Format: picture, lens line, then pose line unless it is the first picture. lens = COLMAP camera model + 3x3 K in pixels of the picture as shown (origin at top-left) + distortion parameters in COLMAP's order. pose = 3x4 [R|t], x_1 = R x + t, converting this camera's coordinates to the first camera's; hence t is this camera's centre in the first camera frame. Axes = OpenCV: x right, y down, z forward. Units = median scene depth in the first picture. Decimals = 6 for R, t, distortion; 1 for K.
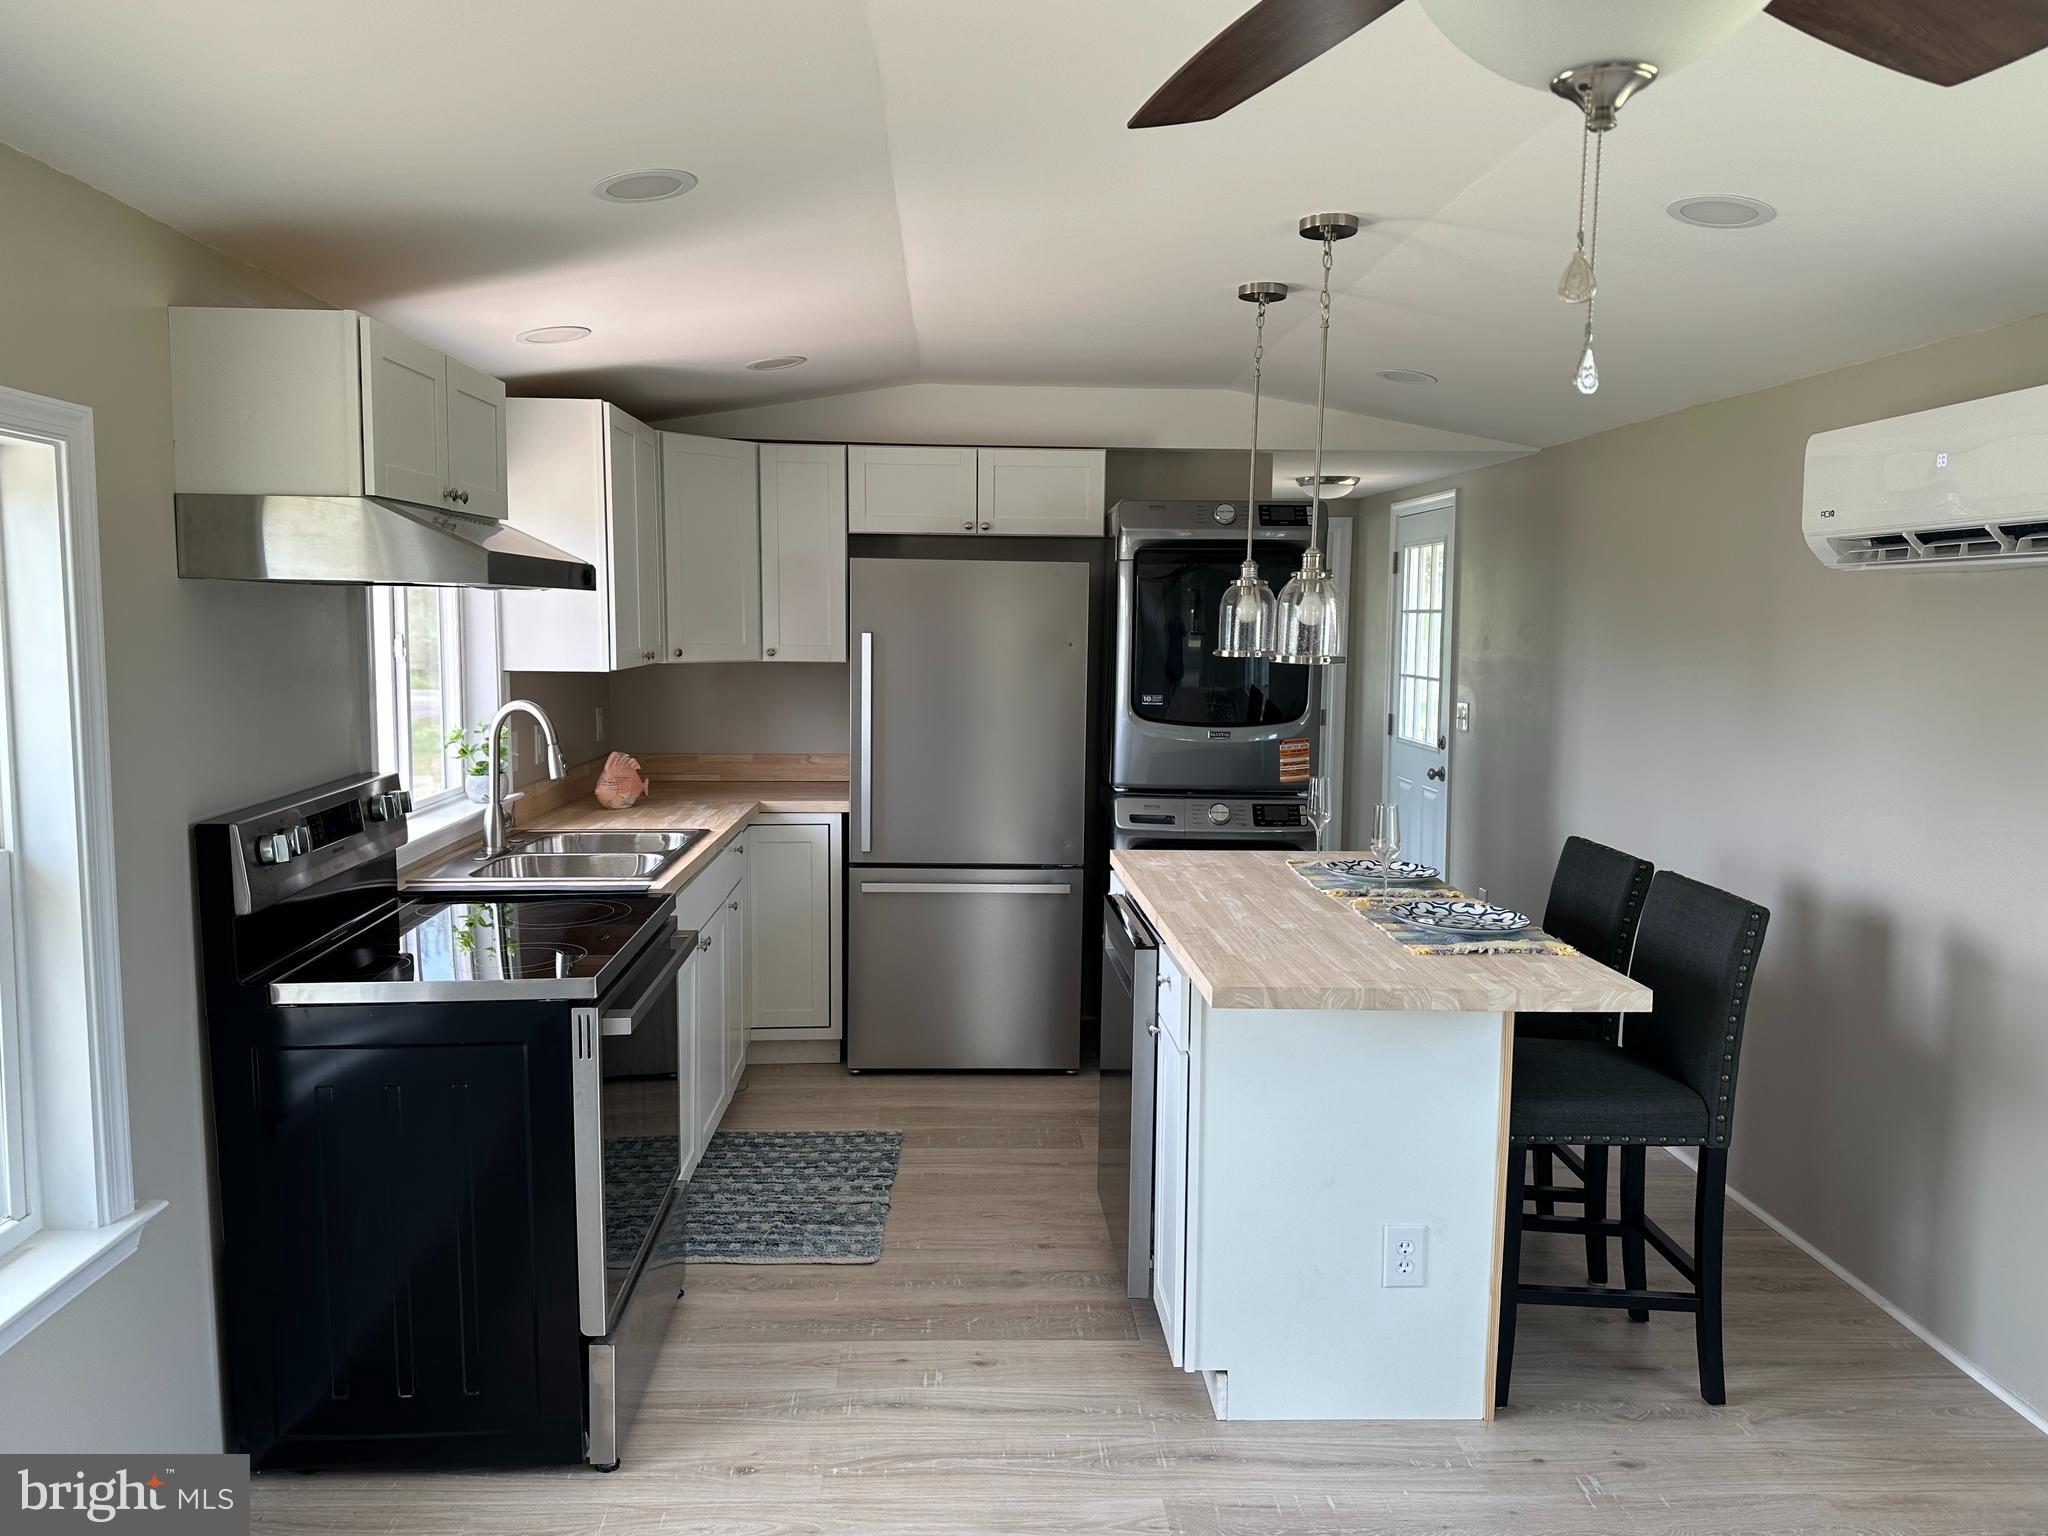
lens RADIAL K [[1475.6, 0, 1024.0], [0, 1475.6, 768.0], [0, 0, 1]] dist [0.241682, -0.000758]
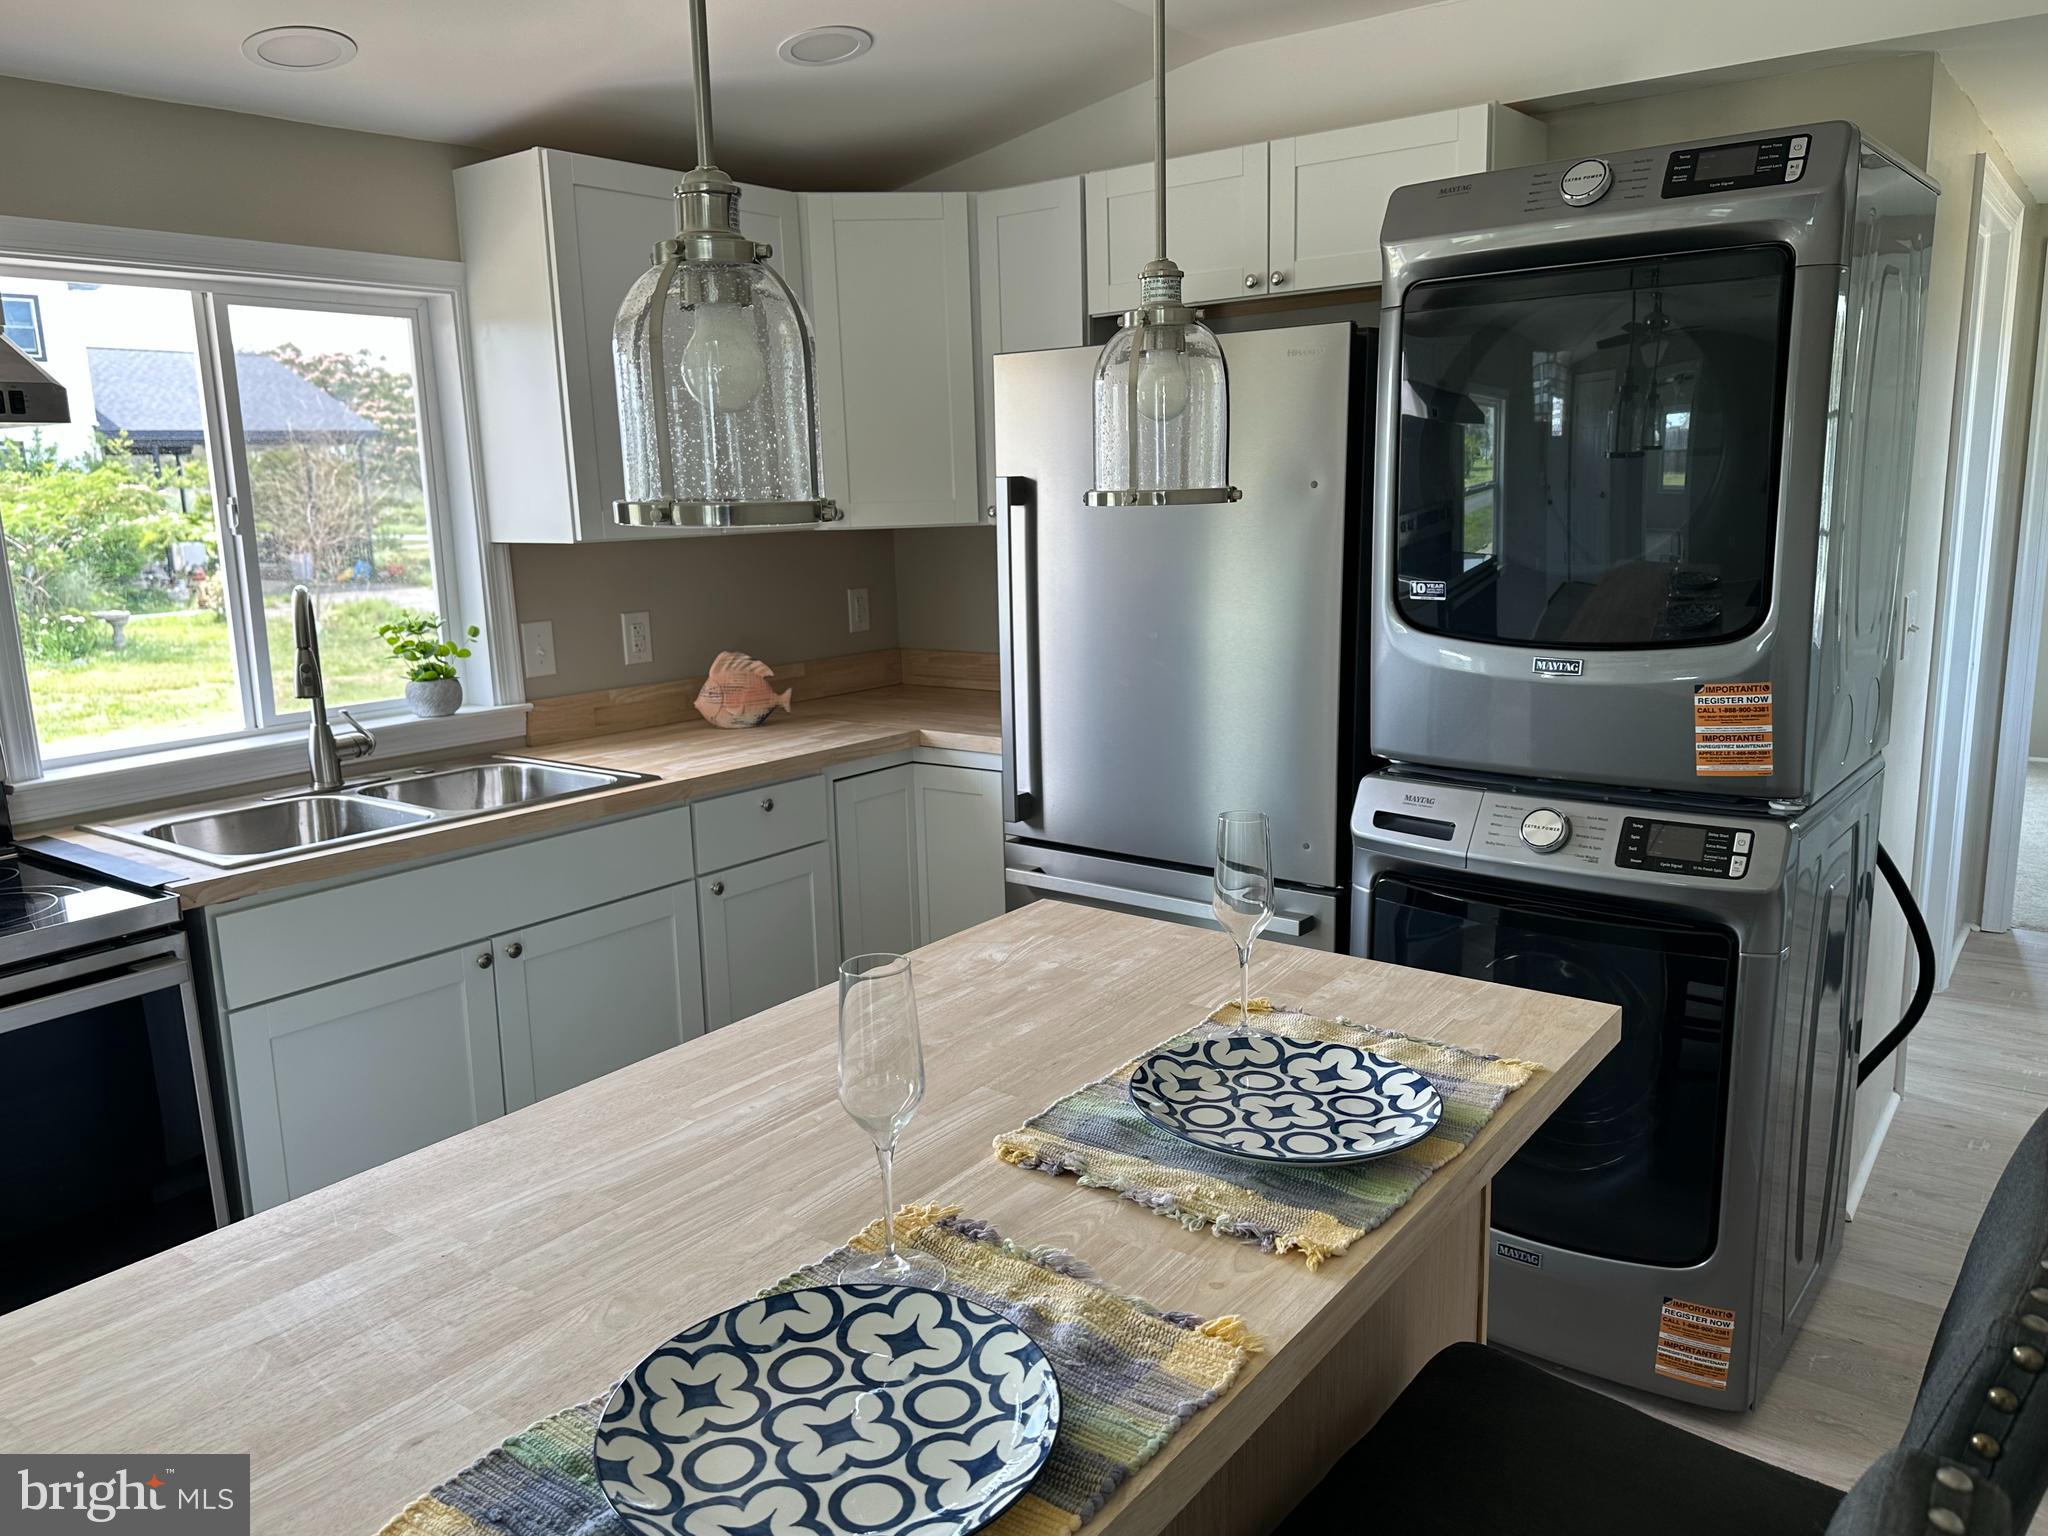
lens RADIAL K [[1463.2, 0, 1048.7], [0, 1463.2, 770.5], [0, 0, 1]] dist [0.088650, -0.003603]
pose [[0.765412, 0.093020, -0.636782, 0.313873], [-0.031148, 0.993694, 0.107717, -0.035193], [0.642786, -0.062614, 0.763483, 0.533365]]
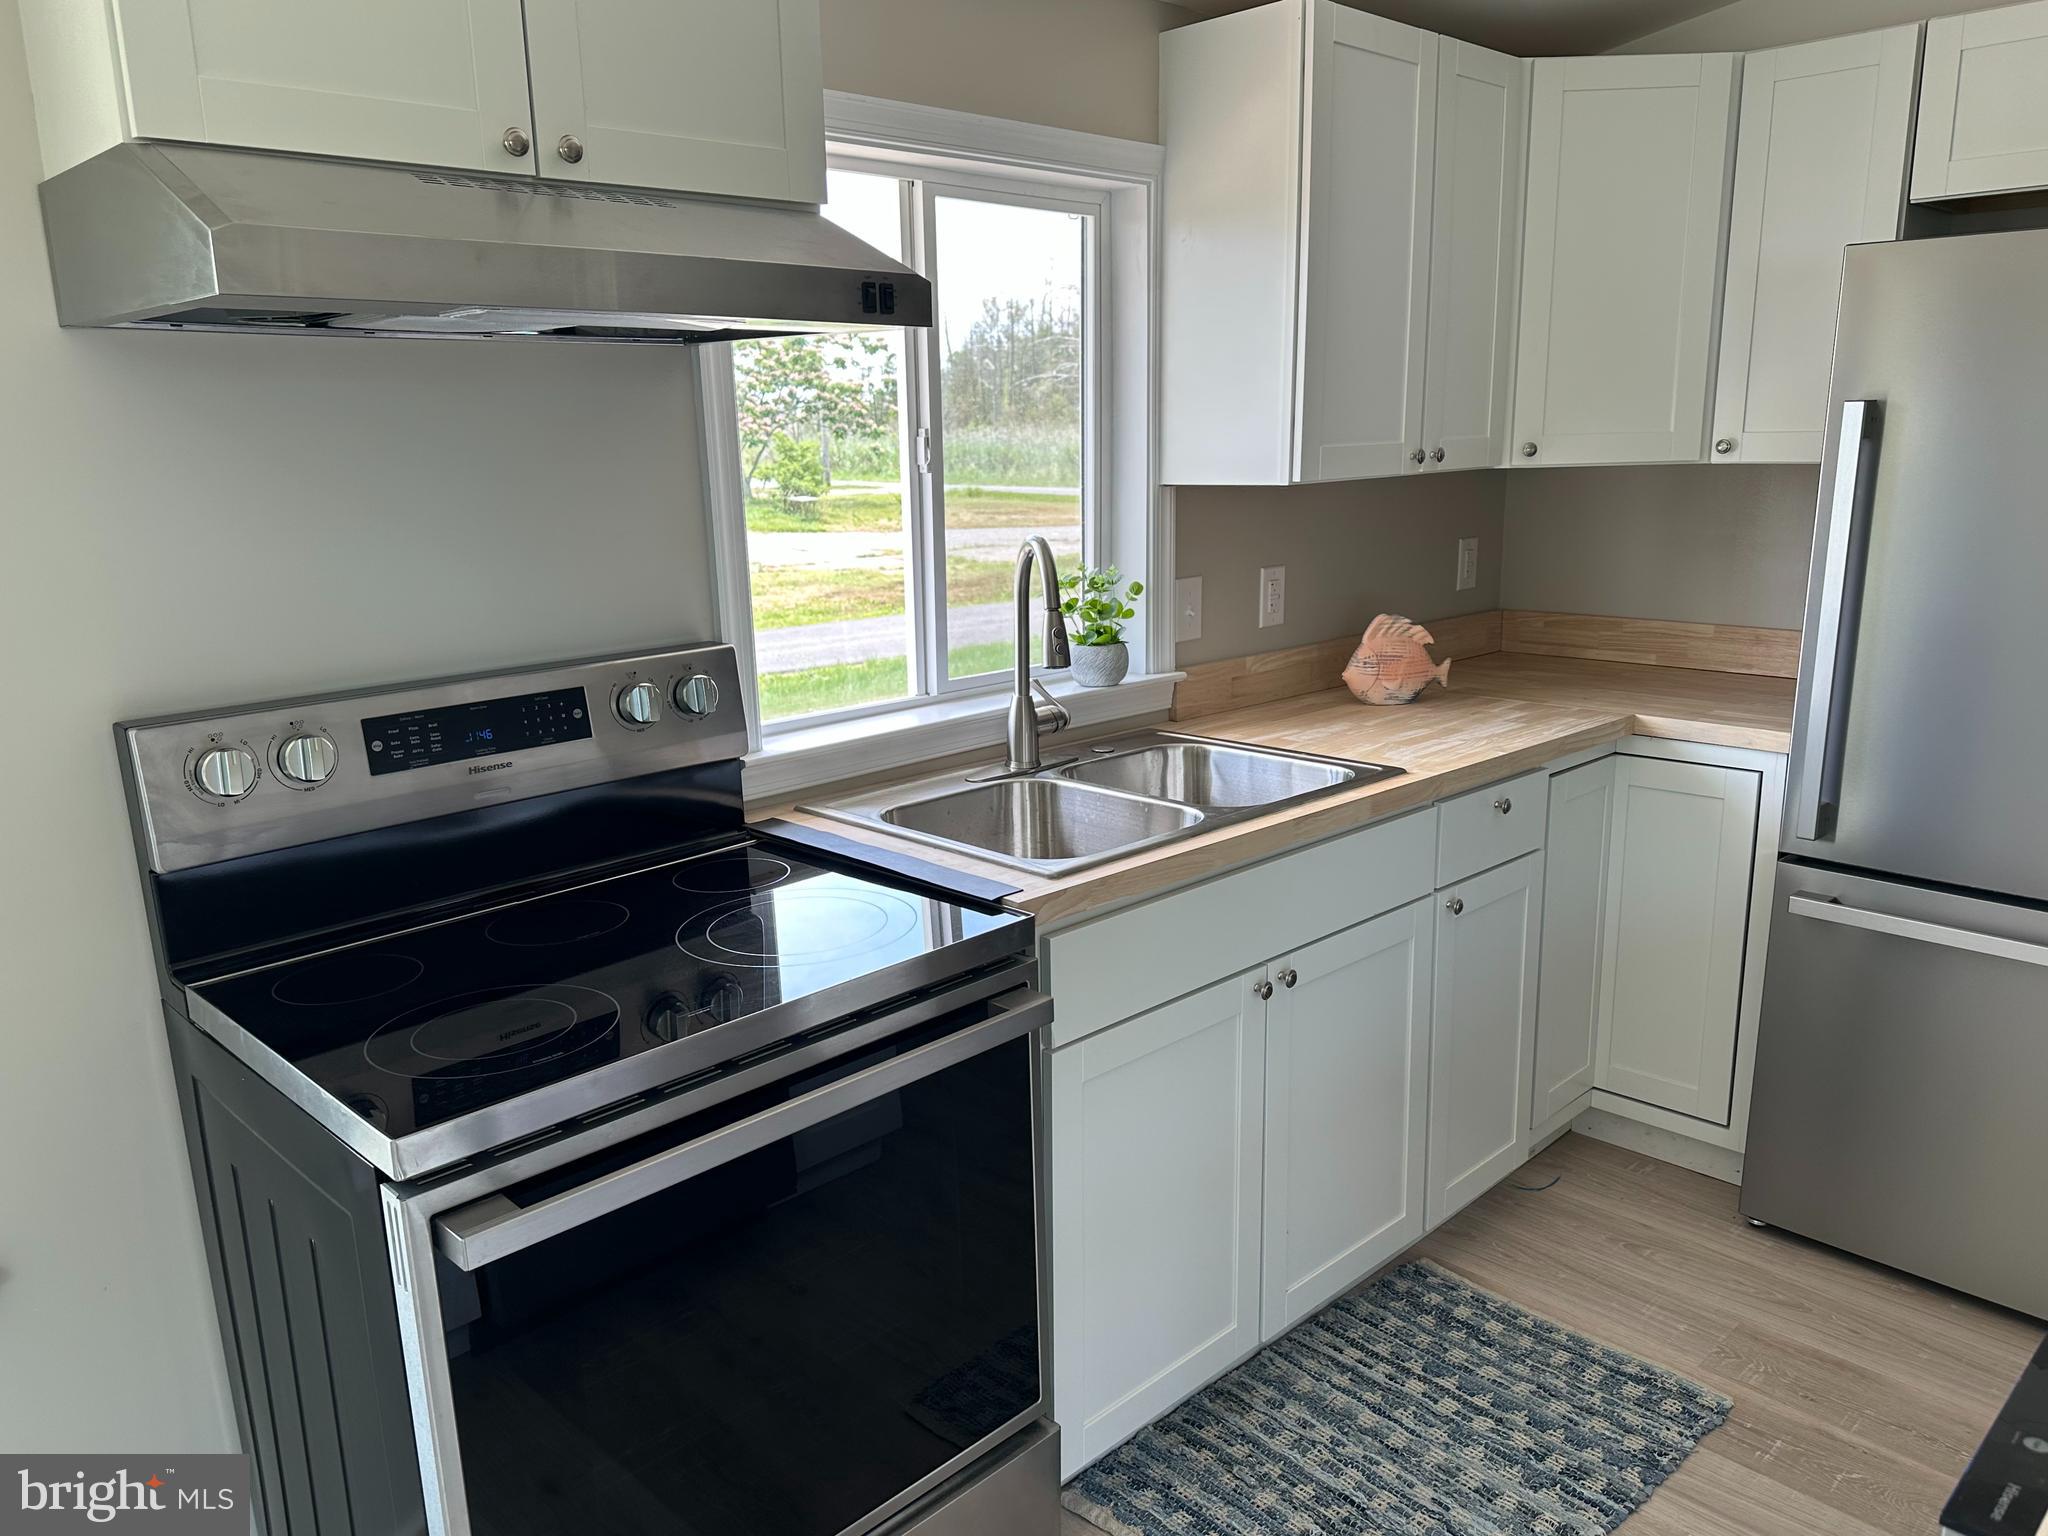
lens RADIAL K [[1513.5, 0, 1024.0], [0, 1513.5, 768.0], [0, 0, 1]] dist [0.030941, -0.025241]
pose [[0.664494, 0.141732, -0.733730, 0.100012], [-0.048694, 0.987975, 0.146745, -0.032341], [0.745705, -0.061783, 0.663405, 0.455688]]
